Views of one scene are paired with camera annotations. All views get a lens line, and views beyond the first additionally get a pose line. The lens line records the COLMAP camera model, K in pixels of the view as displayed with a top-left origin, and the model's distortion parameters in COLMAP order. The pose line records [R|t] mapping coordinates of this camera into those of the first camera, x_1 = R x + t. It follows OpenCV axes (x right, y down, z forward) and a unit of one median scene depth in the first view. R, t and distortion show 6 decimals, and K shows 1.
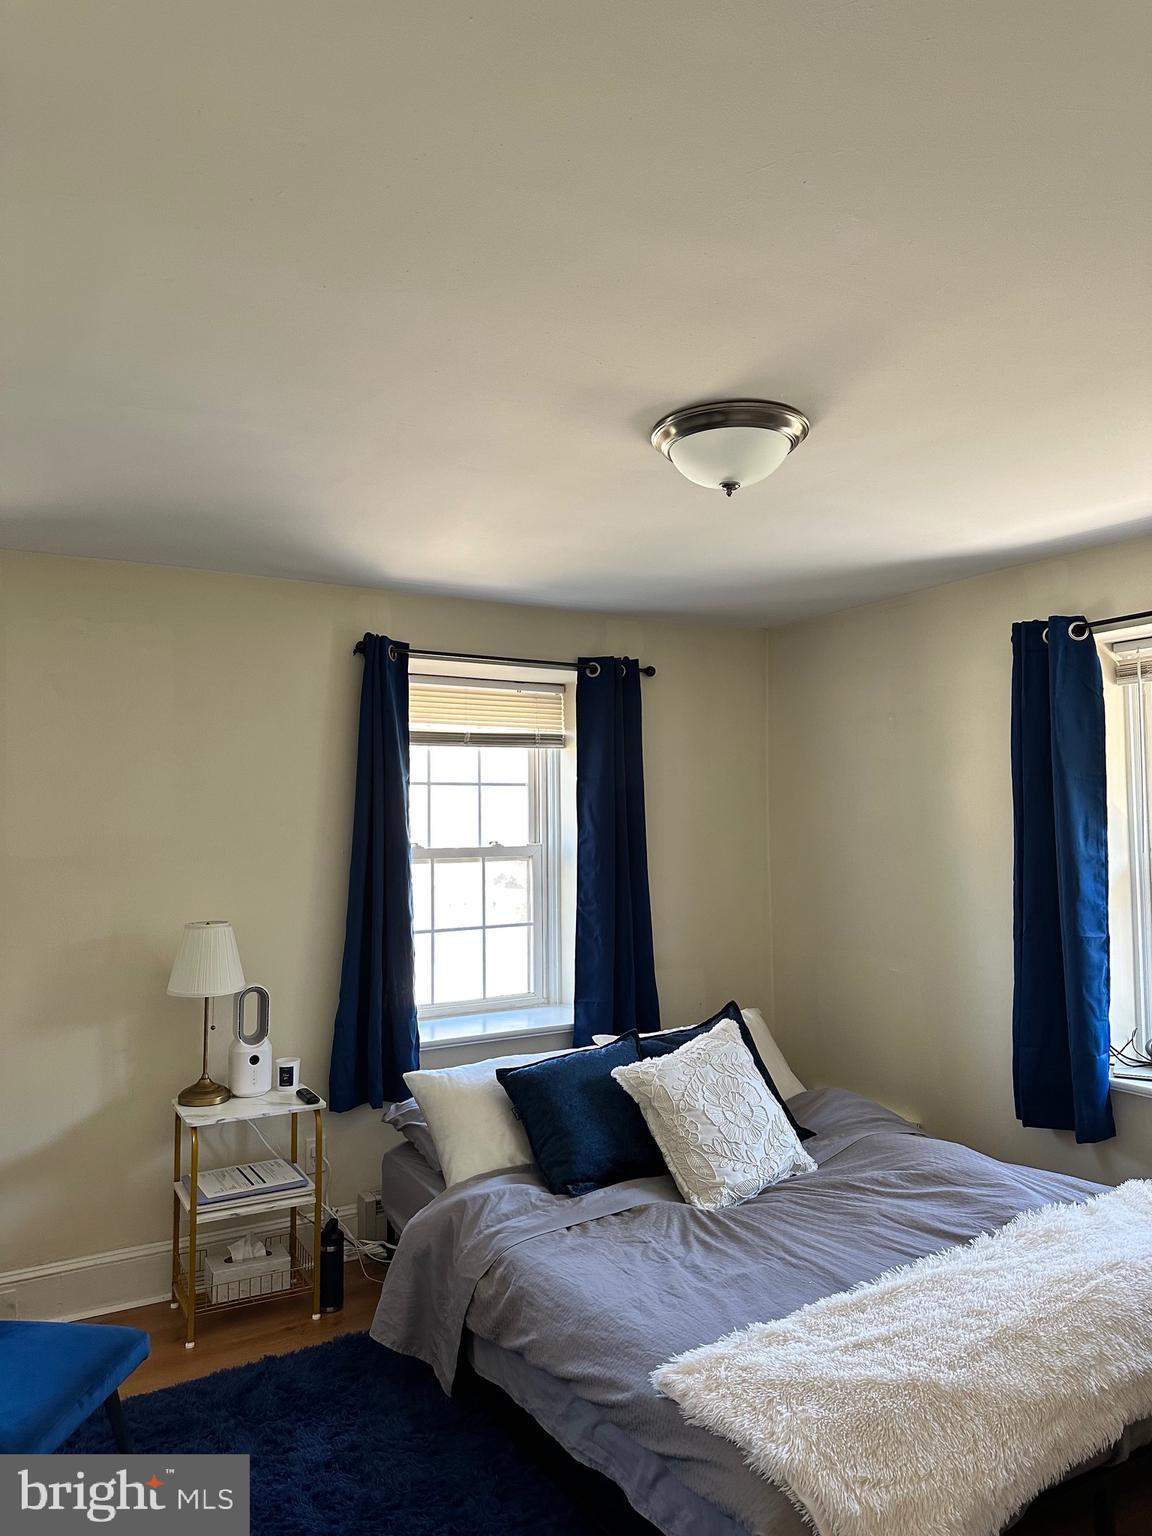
lens RADIAL K [[1066.8, 0, 567.9], [0, 1066.8, 758.5], [0, 0, 1]] dist [0.083802, -0.105247]
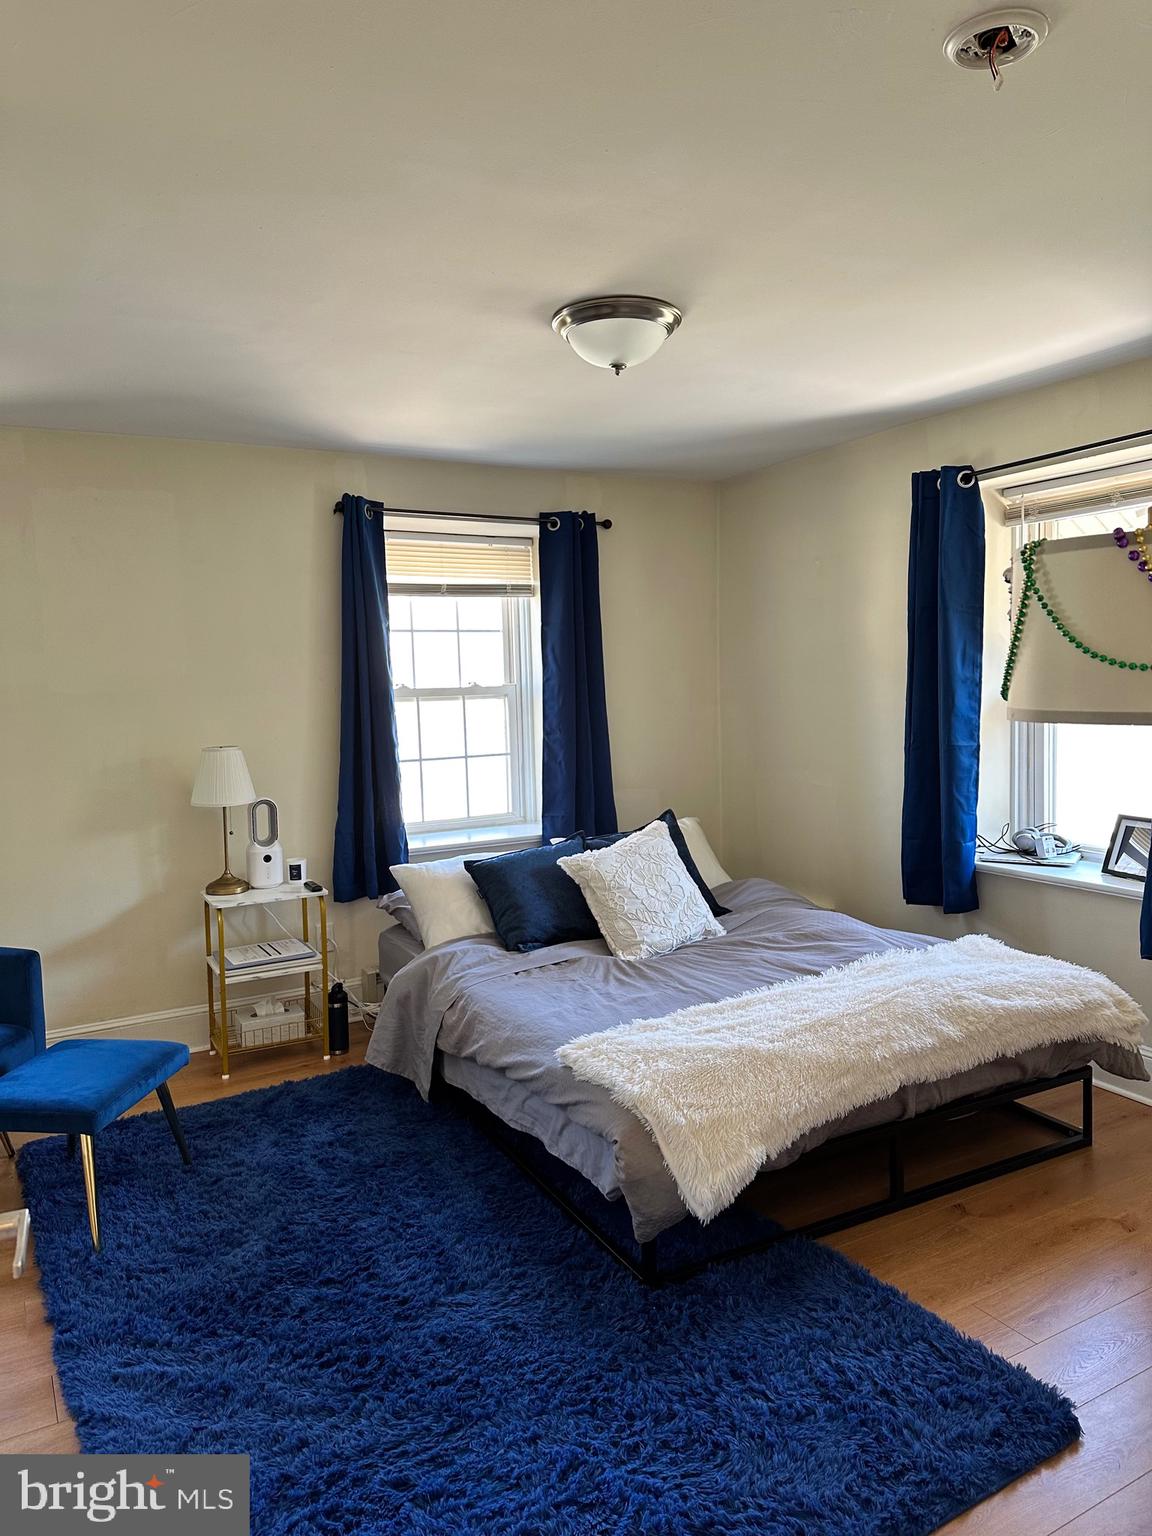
lens RADIAL K [[1066.8, 0, 575.7], [0, 1066.8, 752.7], [0, 0, 1]] dist [0.083802, -0.105247]
pose [[0.999697, -0.015458, -0.019172, 0.082942], [0.017786, 0.991624, 0.127928, 0.014634], [0.017033, -0.128230, 0.991598, -0.178615]]
